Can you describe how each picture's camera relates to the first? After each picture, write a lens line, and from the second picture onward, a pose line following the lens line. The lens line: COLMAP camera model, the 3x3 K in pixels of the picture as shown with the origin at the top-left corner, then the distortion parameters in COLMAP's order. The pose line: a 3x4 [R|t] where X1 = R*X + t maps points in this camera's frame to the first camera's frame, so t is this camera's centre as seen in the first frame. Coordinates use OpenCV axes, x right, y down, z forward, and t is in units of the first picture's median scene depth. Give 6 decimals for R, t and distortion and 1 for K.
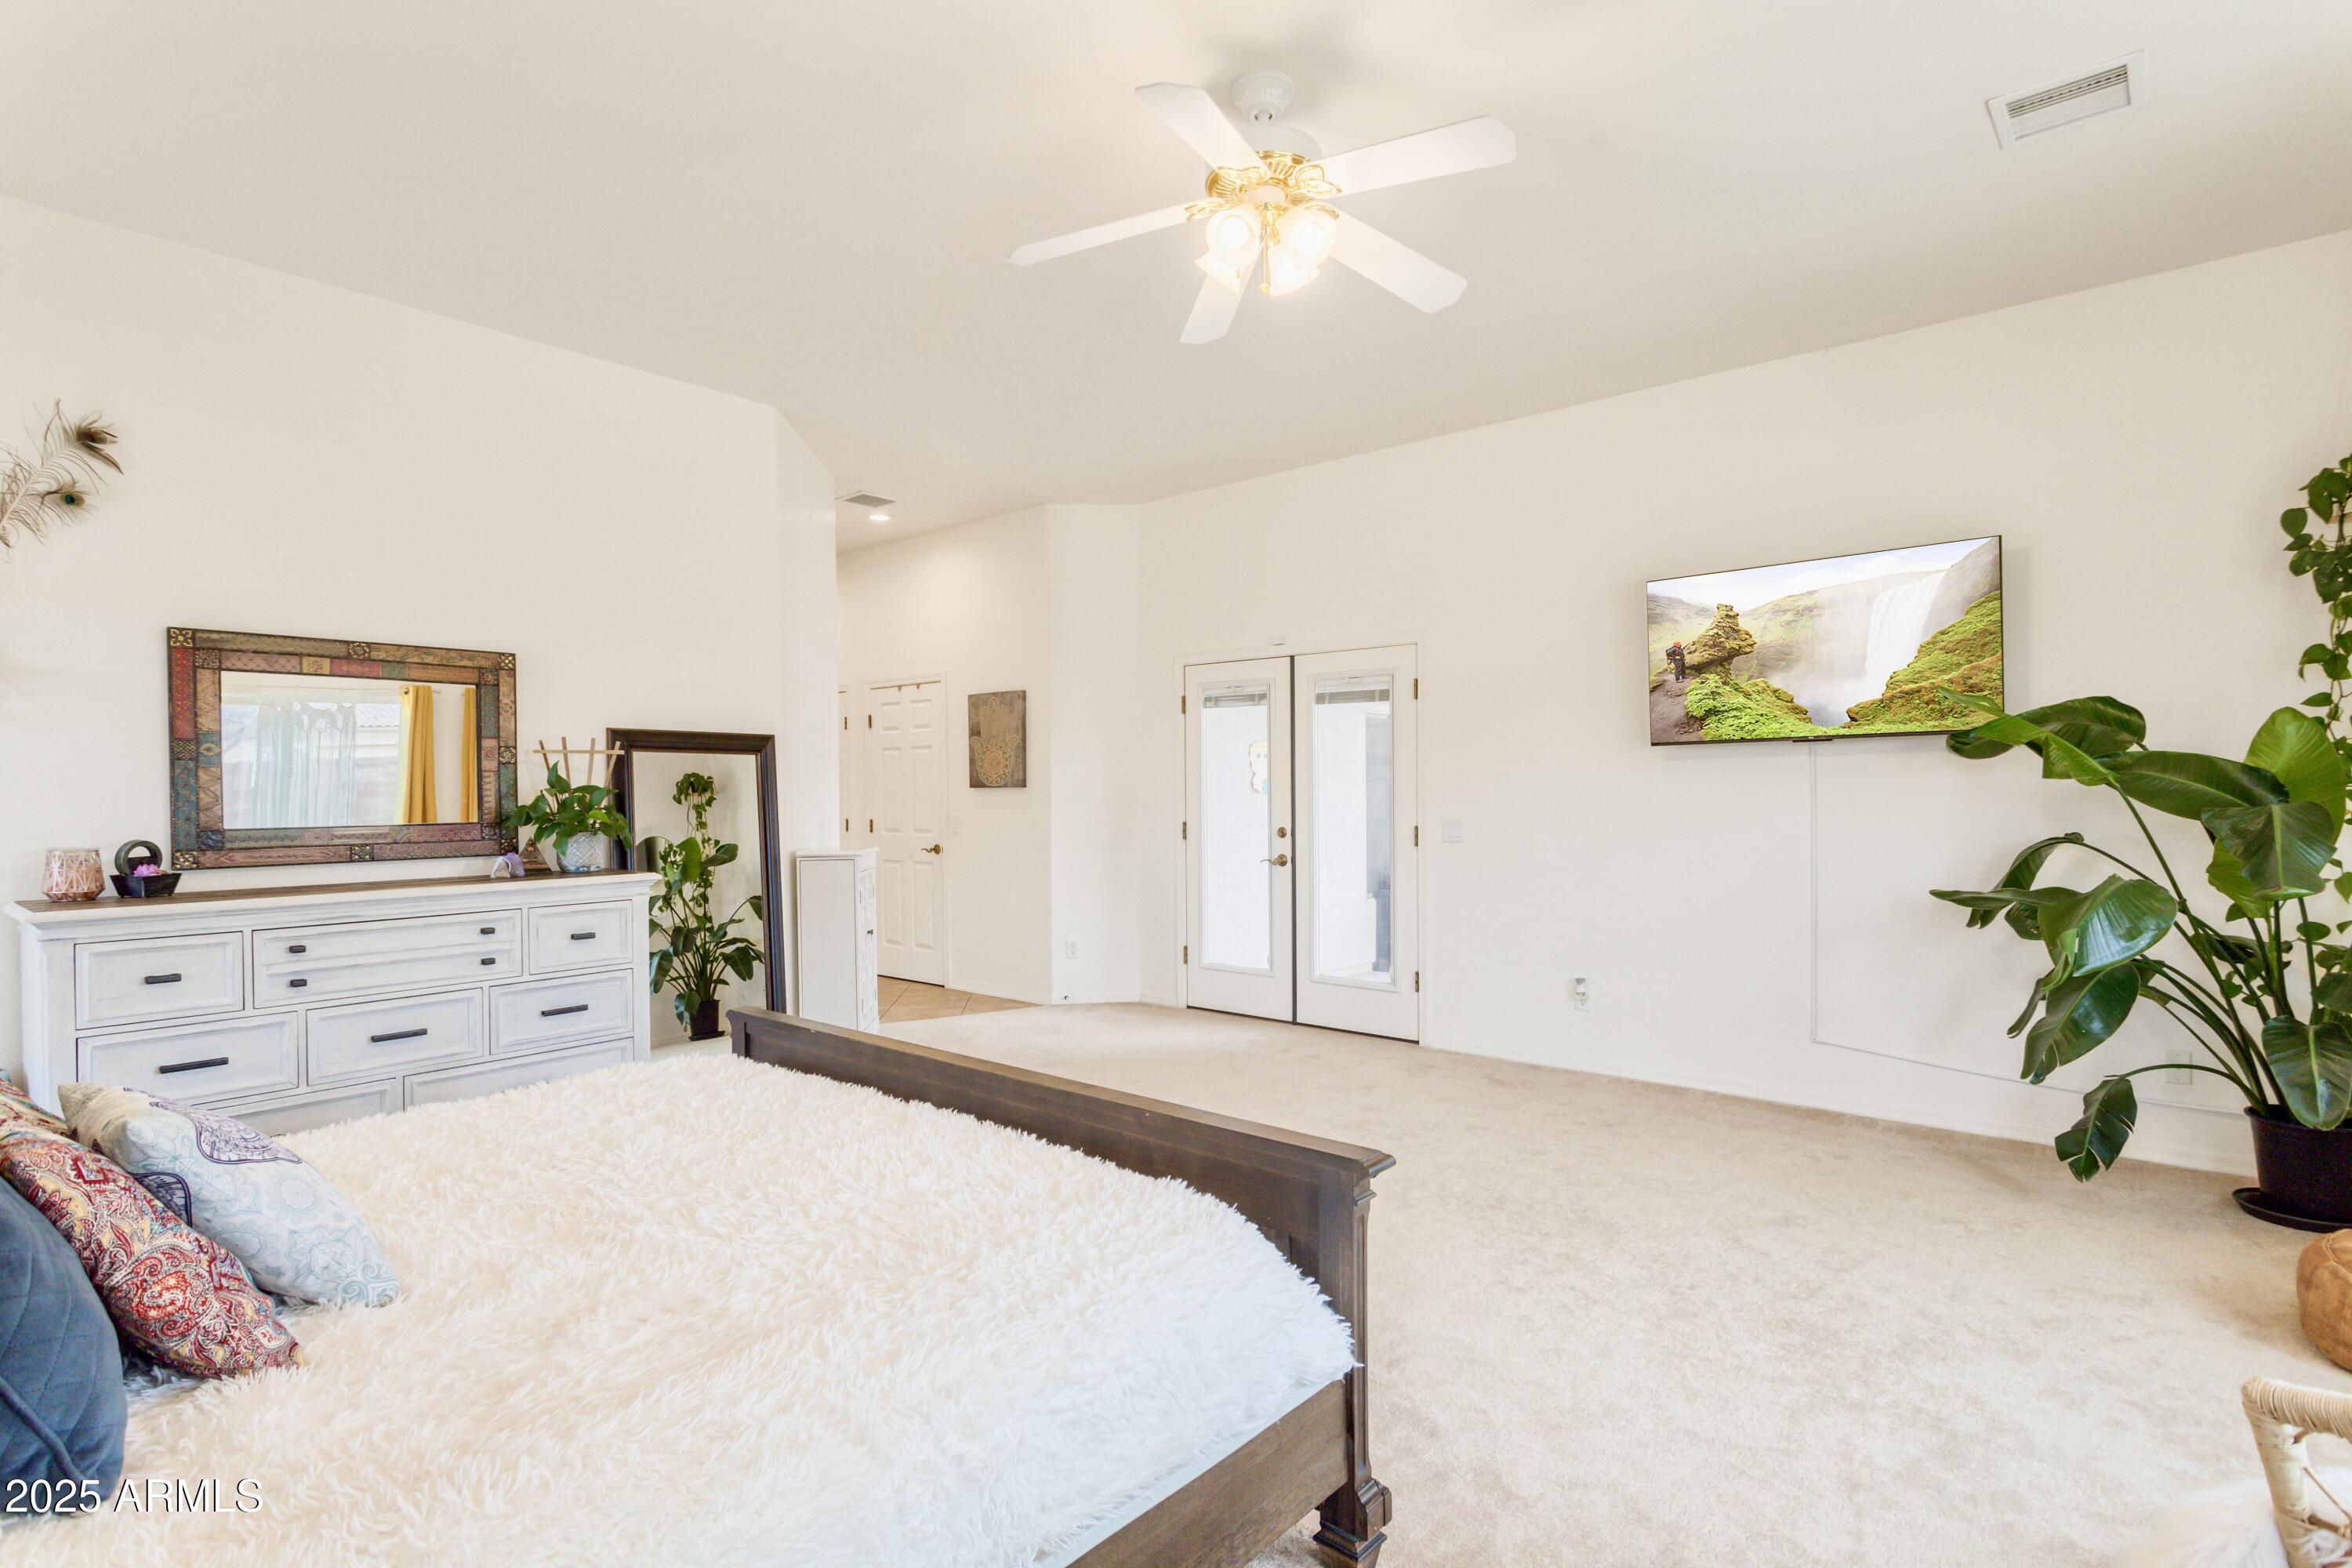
lens RADIAL K [[1130.1, 0, 1176.0], [0, 1130.1, 784.0], [0, 0, 1]] dist [0.001971, 0.001315]
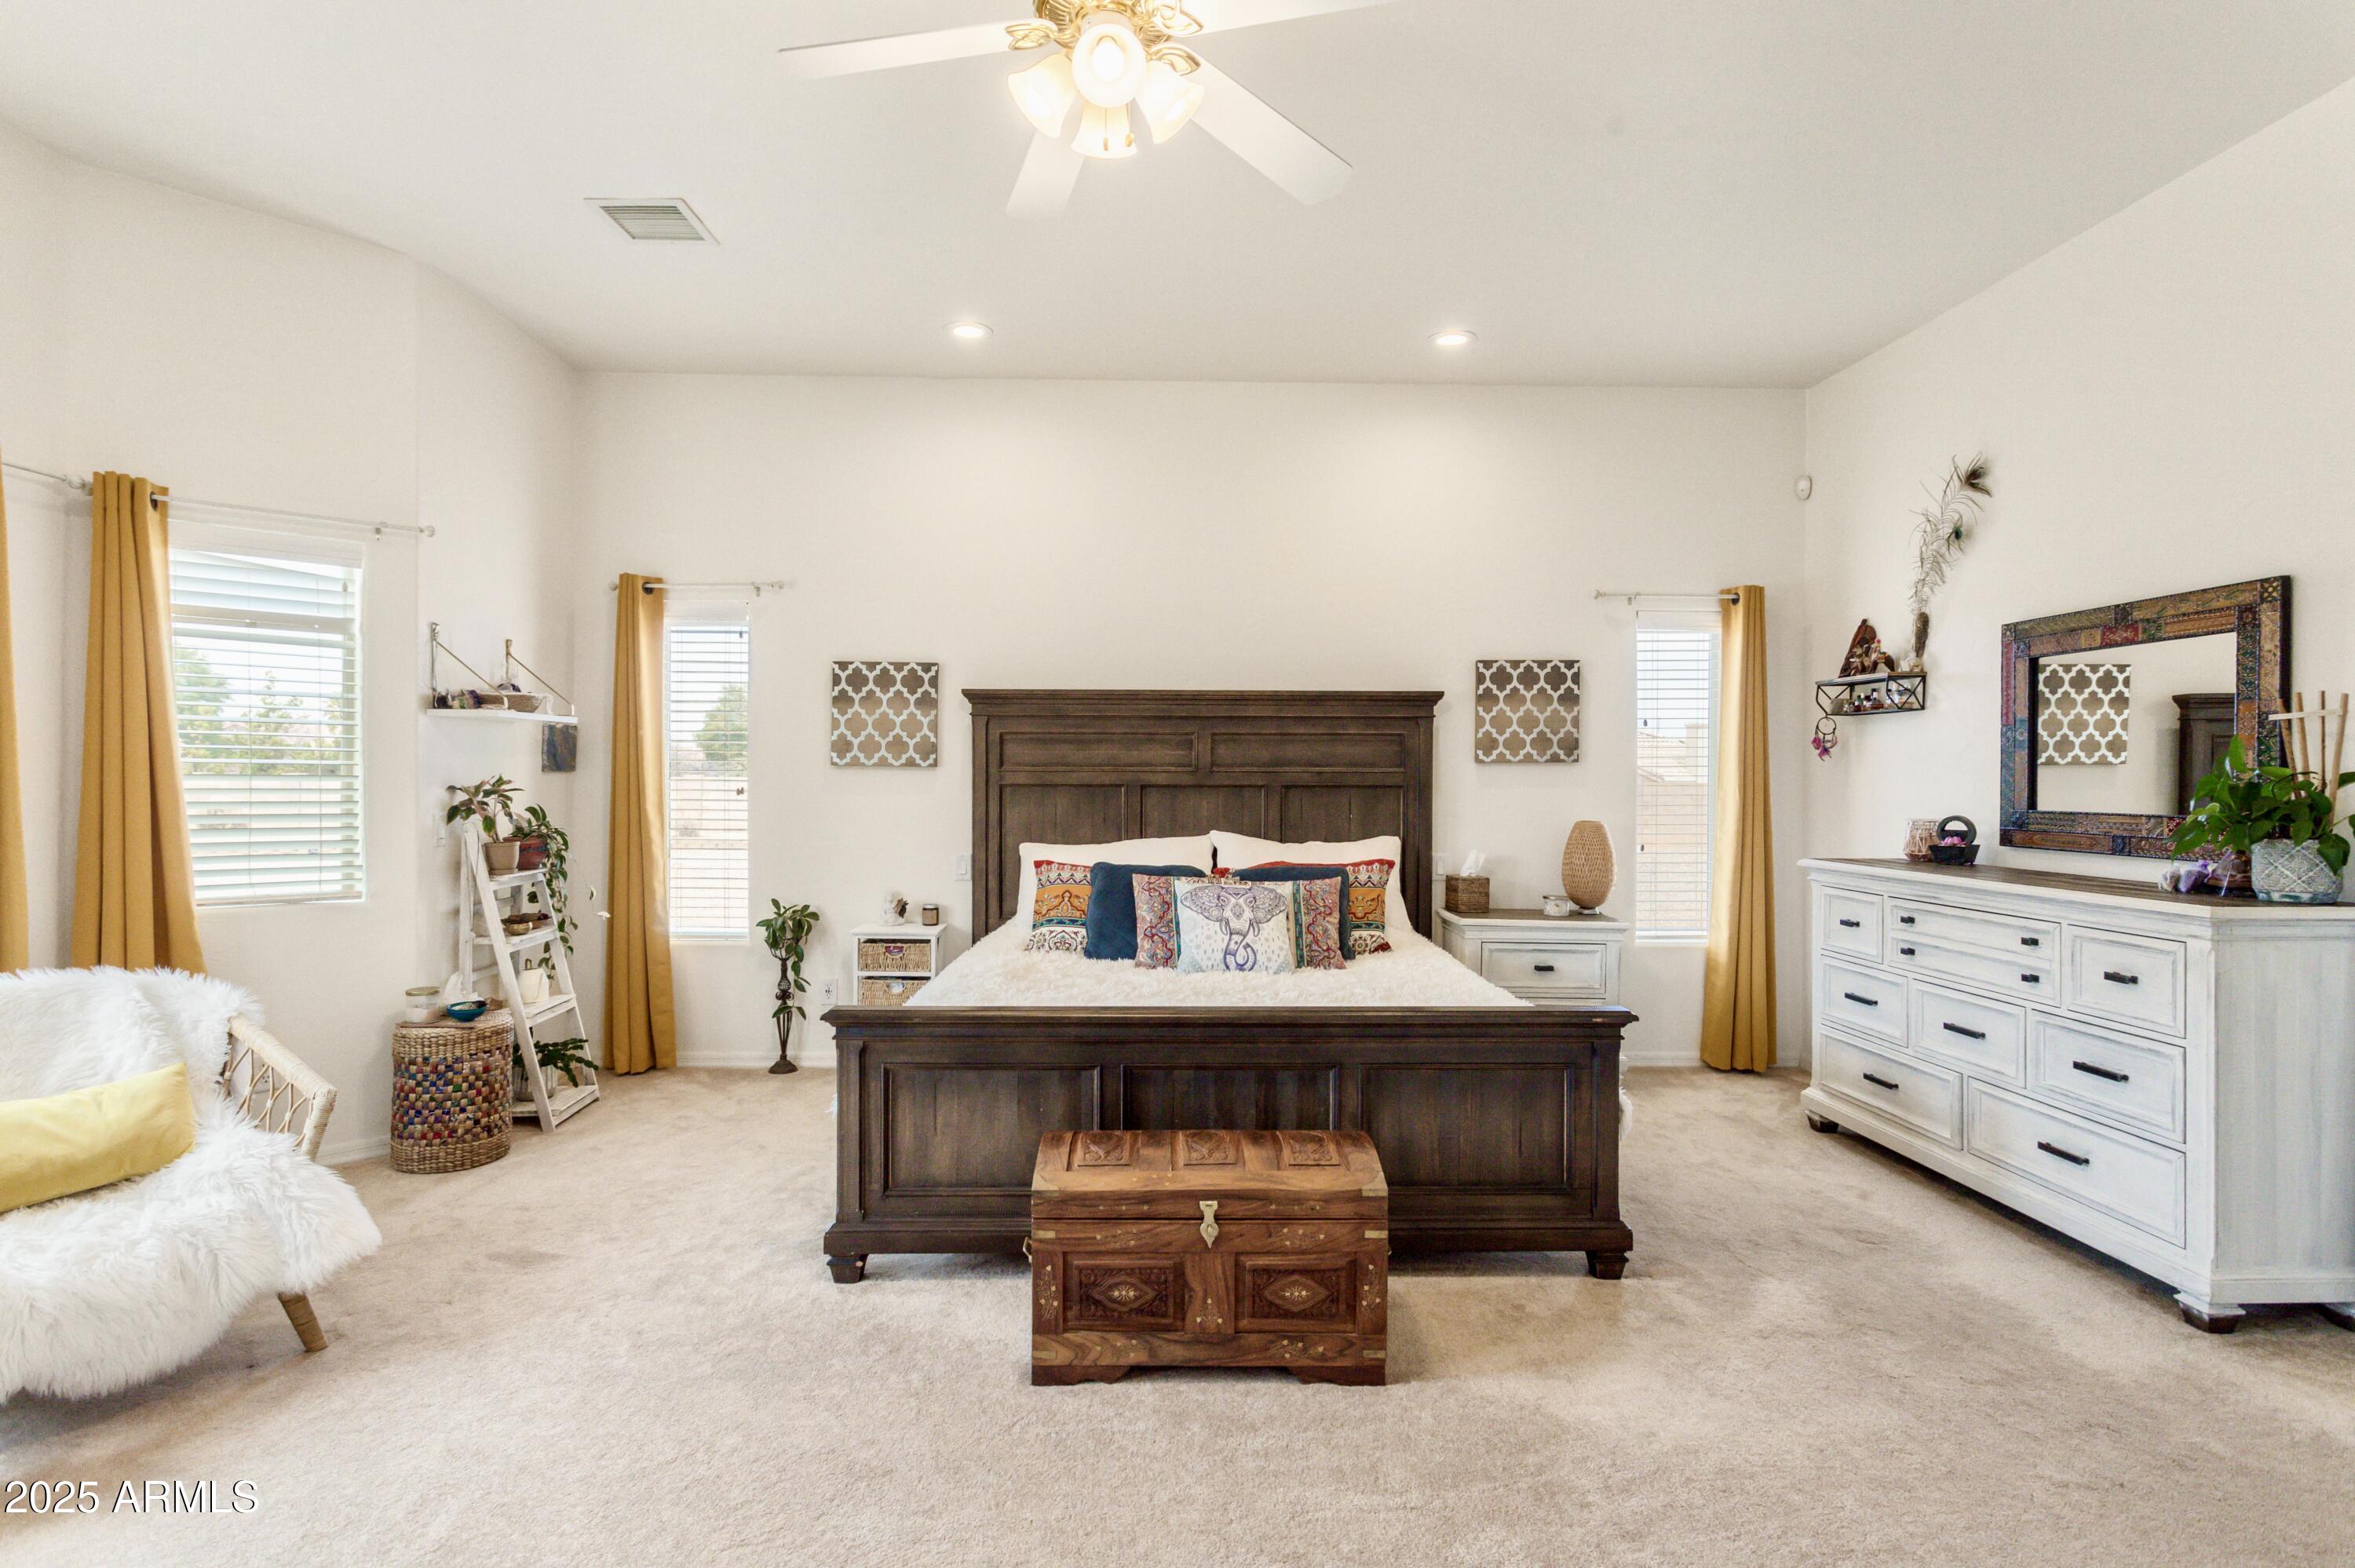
lens RADIAL K [[1131.4, 0, 1177.5], [0, 1131.4, 784.0], [0, 0, 1]] dist [0.001971, 0.001315]
pose [[-0.725339, 0.002912, -0.688385, 0.464097], [-0.003607, 0.999961, 0.008031, 0.010090], [0.688382, 0.008308, -0.725301, 1.284506]]
